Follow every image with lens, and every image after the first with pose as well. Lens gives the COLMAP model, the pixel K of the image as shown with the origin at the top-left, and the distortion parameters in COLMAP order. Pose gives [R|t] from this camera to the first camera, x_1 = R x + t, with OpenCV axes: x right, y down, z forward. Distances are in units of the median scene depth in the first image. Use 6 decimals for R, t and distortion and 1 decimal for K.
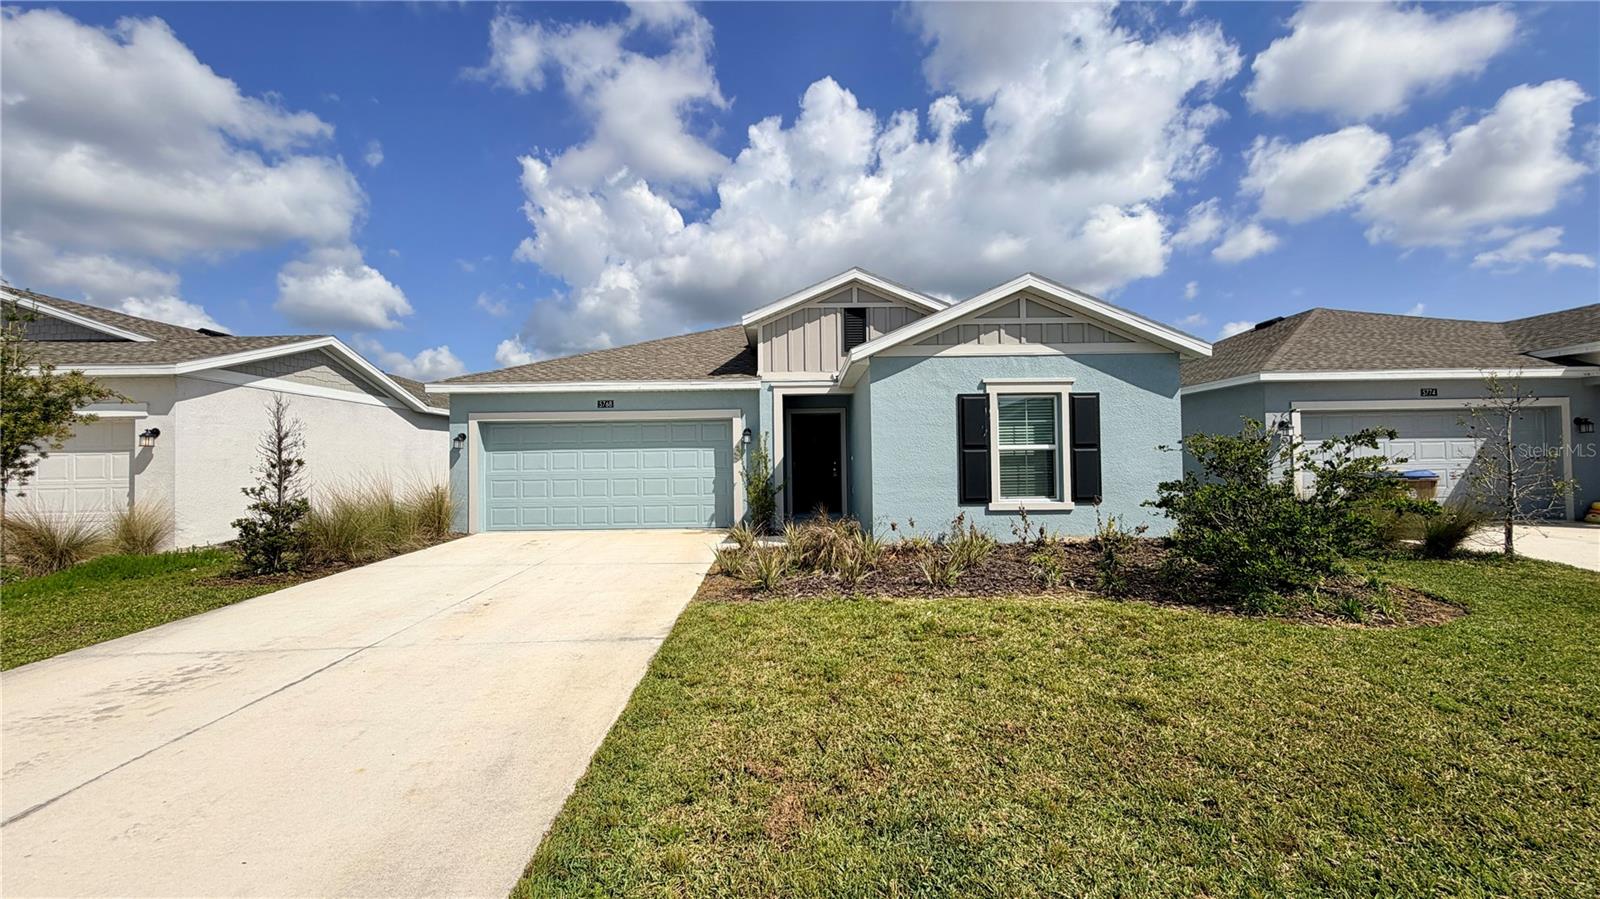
lens RADIAL K [[638.6, 0, 797.8], [0, 638.6, 449.7], [0, 0, 1]] dist [-0.000107, -0.000171]
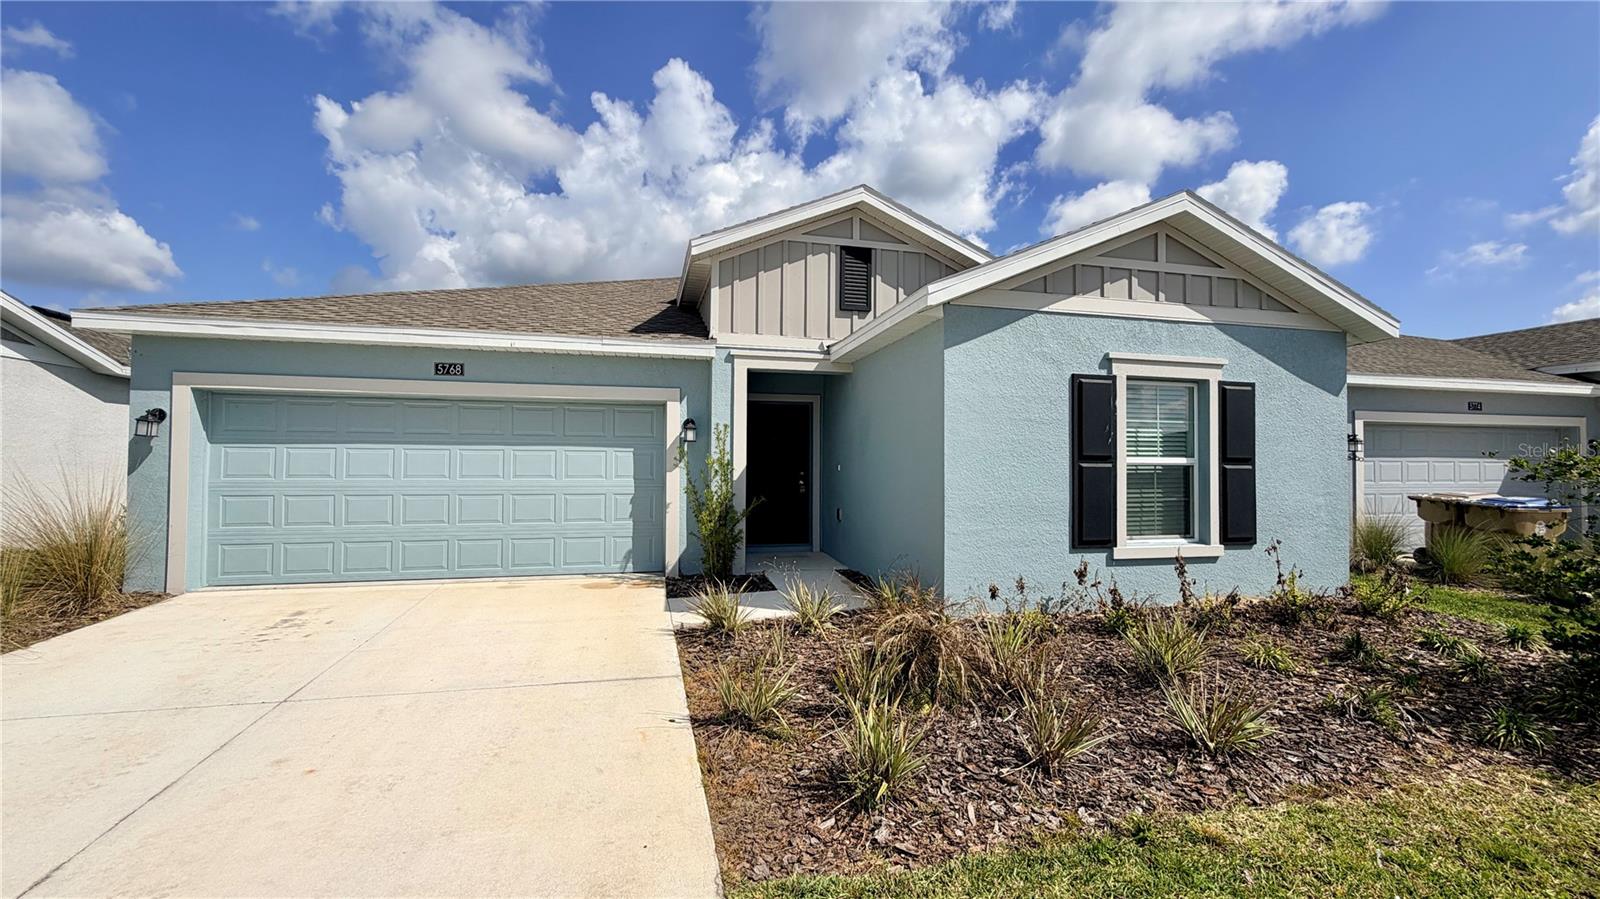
lens RADIAL K [[659.7, 0, 804.1], [0, 659.7, 452.3], [0, 0, 1]] dist [0.007223, -0.000042]
pose [[0.974013, 0.025066, 0.225101, -0.118031], [-0.025675, 0.999670, -0.000221, -0.002476], [-0.225032, -0.005565, 0.974336, 0.331166]]
